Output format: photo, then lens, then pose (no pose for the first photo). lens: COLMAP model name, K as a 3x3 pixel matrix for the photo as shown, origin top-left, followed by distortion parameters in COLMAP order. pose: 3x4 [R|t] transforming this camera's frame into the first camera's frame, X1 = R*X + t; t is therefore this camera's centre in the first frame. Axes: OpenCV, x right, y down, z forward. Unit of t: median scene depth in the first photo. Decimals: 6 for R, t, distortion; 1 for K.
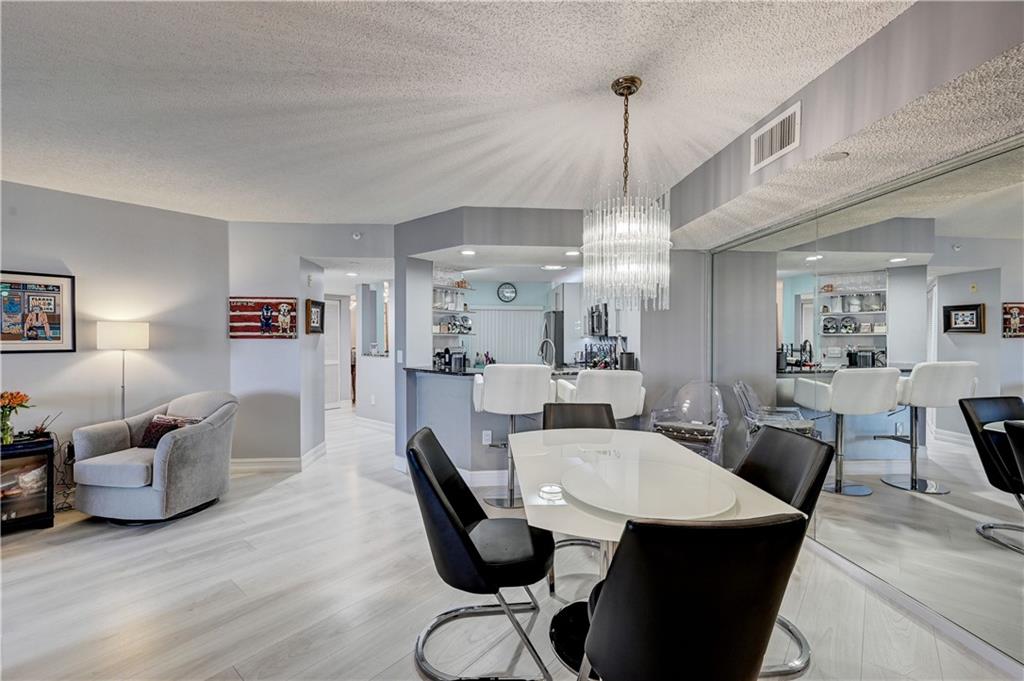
lens RADIAL K [[439.3, 0, 519.5], [0, 439.3, 345.1], [0, 0, 1]] dist [-0.000553, 0.000663]
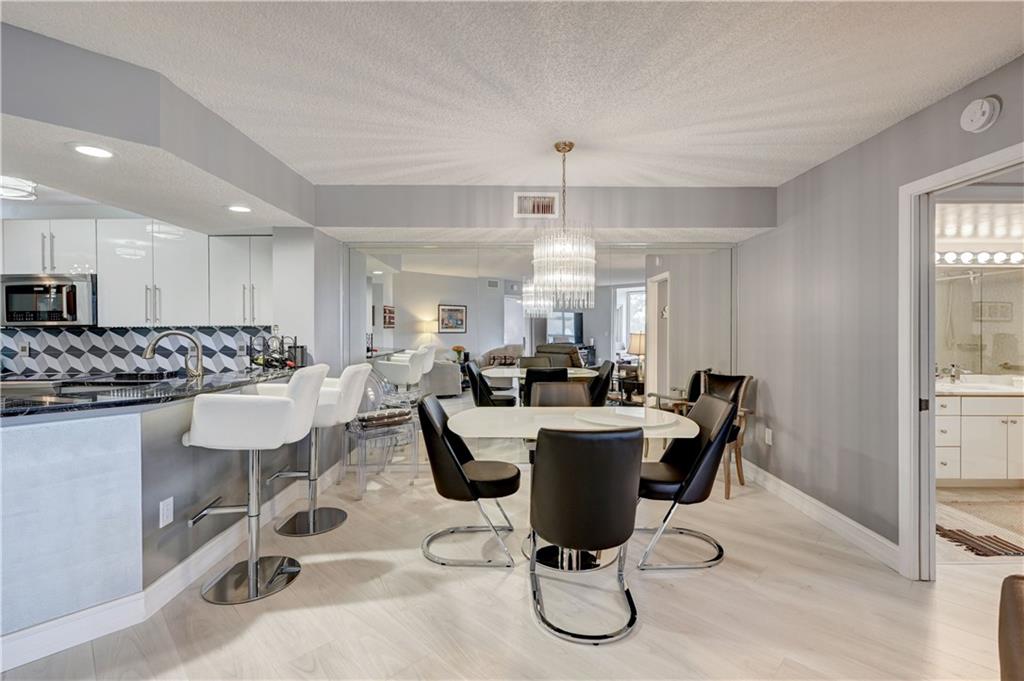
lens RADIAL K [[457.6, 0, 519.2], [0, 457.6, 329.3], [0, 0, 1]] dist [-0.004724, 0.001944]
pose [[0.064474, -0.001122, 0.997919, -0.557123], [0.019944, 0.999801, -0.000164, -0.005121], [-0.997720, 0.019913, 0.064484, 0.485733]]
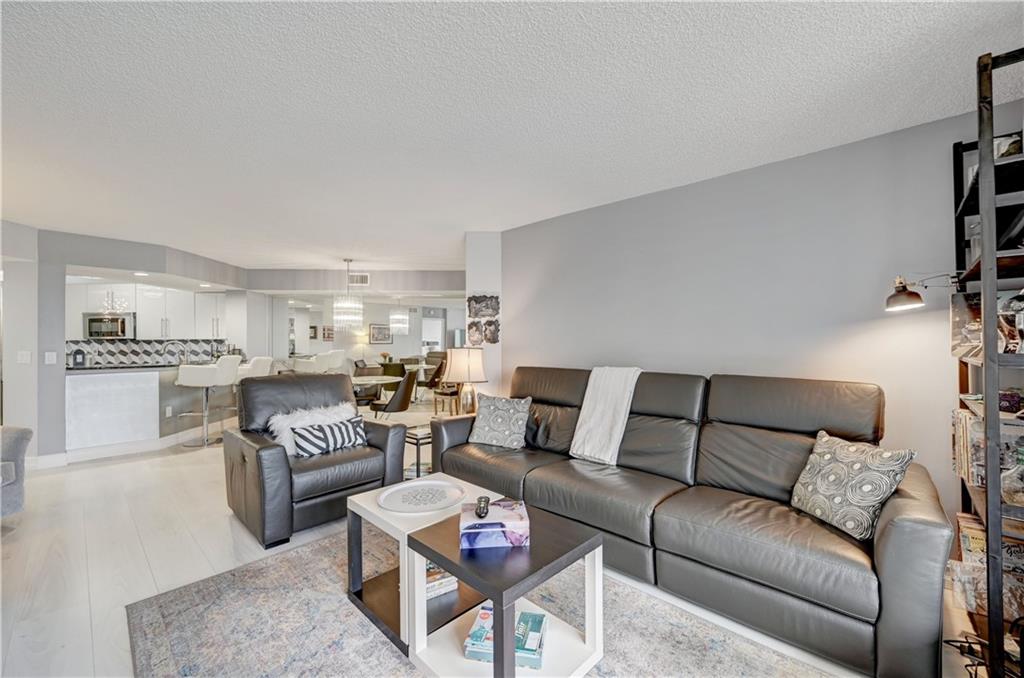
lens RADIAL K [[415.4, 0, 520.0], [0, 415.4, 341.6], [0, 0, 1]] dist [-0.000371, -0.000047]
pose [[0.042511, -0.000518, 0.999096, -1.240224], [0.020847, 0.999783, -0.000369, 0.012317], [-0.998878, 0.020844, 0.042512, -0.163689]]
